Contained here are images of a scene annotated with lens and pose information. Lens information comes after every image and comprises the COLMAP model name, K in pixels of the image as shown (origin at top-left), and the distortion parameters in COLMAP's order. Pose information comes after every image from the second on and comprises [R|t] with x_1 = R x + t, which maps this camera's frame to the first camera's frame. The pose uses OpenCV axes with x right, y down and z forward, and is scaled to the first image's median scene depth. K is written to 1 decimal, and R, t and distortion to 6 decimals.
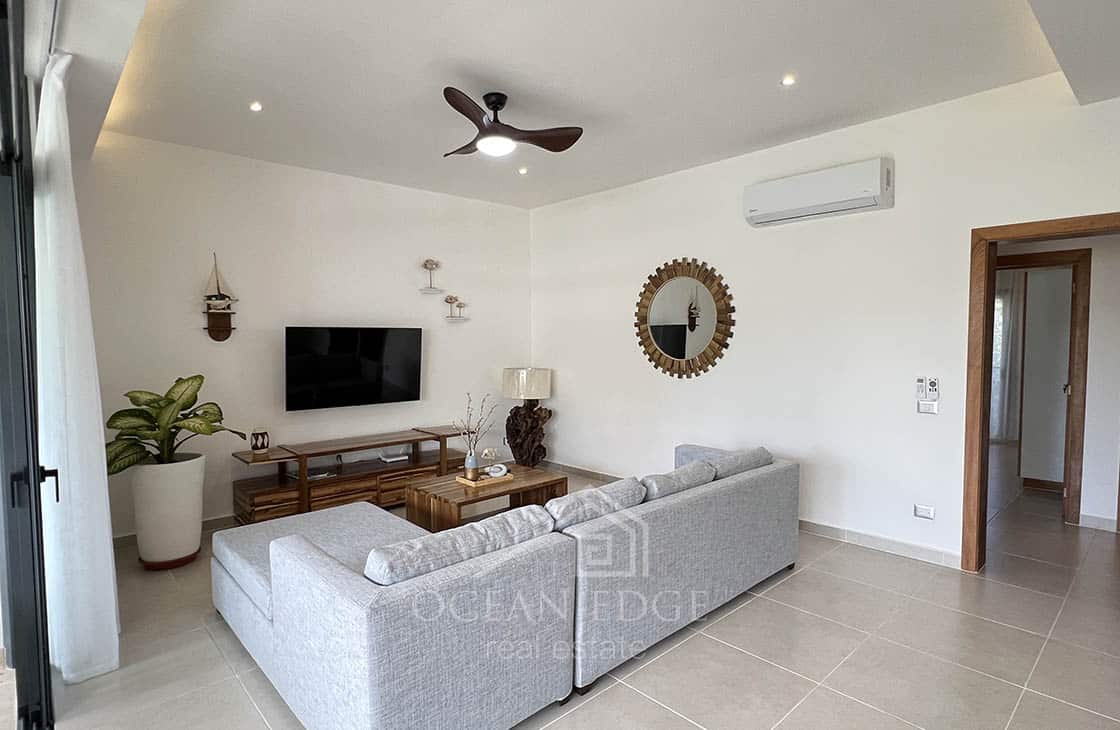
lens RADIAL K [[586.9, 0, 560.0], [0, 586.9, 365.0], [0, 0, 1]] dist [-0.000148, -0.000036]
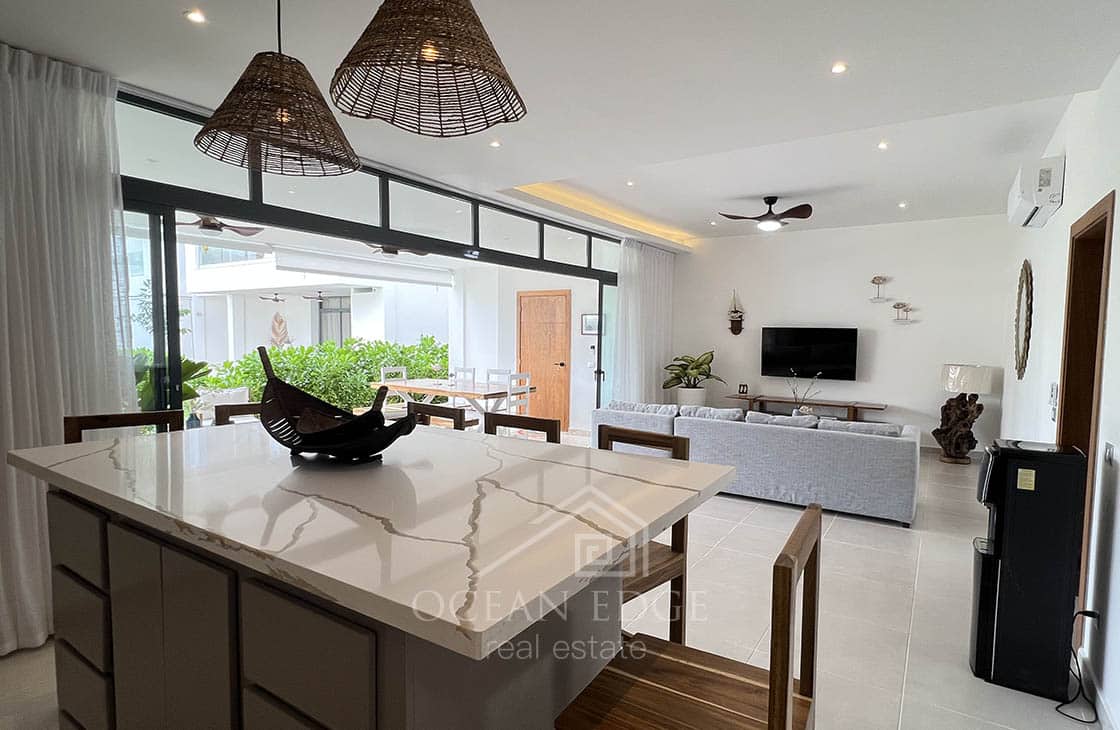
lens RADIAL K [[580.0, 0, 561.8], [0, 580.0, 372.0], [0, 0, 1]] dist [0.001734, -0.000507]
pose [[0.249211, 0.080149, -0.965127, 1.058270], [-0.058449, 0.995998, 0.067620, -0.013936], [0.966684, 0.039559, 0.252898, -0.016614]]
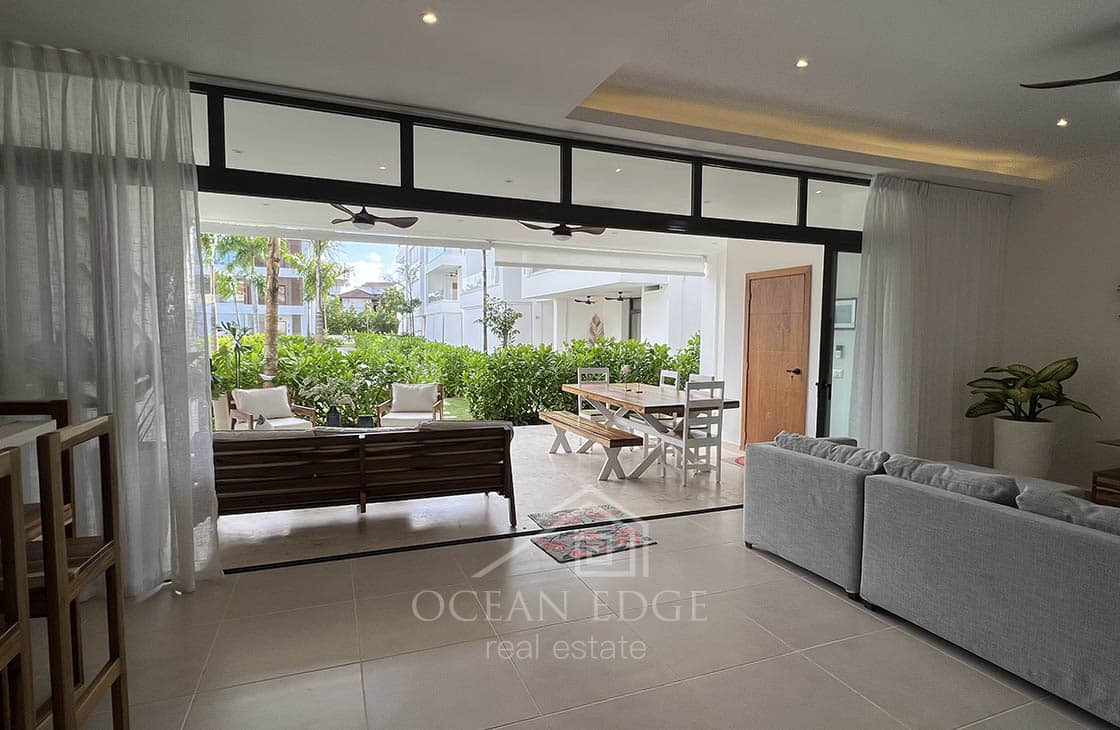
lens RADIAL K [[580.0, 0, 561.8], [0, 580.0, 372.0], [0, 0, 1]] dist [0.001734, -0.000507]
pose [[-0.347149, 0.073426, -0.934931, 0.696468], [-0.047970, 0.994235, 0.095895, -0.012994], [0.936582, 0.078139, -0.341625, 0.392924]]
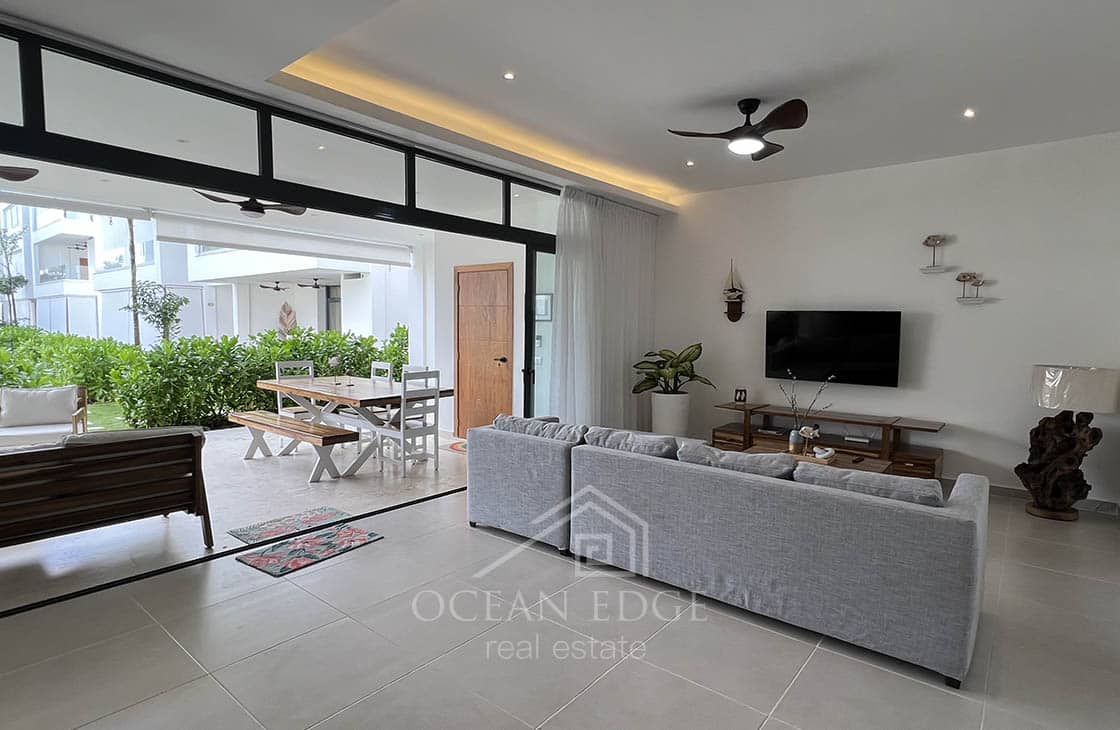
lens RADIAL K [[580.0, 0, 561.8], [0, 580.0, 372.0], [0, 0, 1]] dist [0.001734, -0.000507]
pose [[0.150313, 0.091825, -0.984365, 0.709759], [-0.061397, 0.994622, 0.083407, -0.011019], [0.986730, 0.047900, 0.155143, 0.365639]]
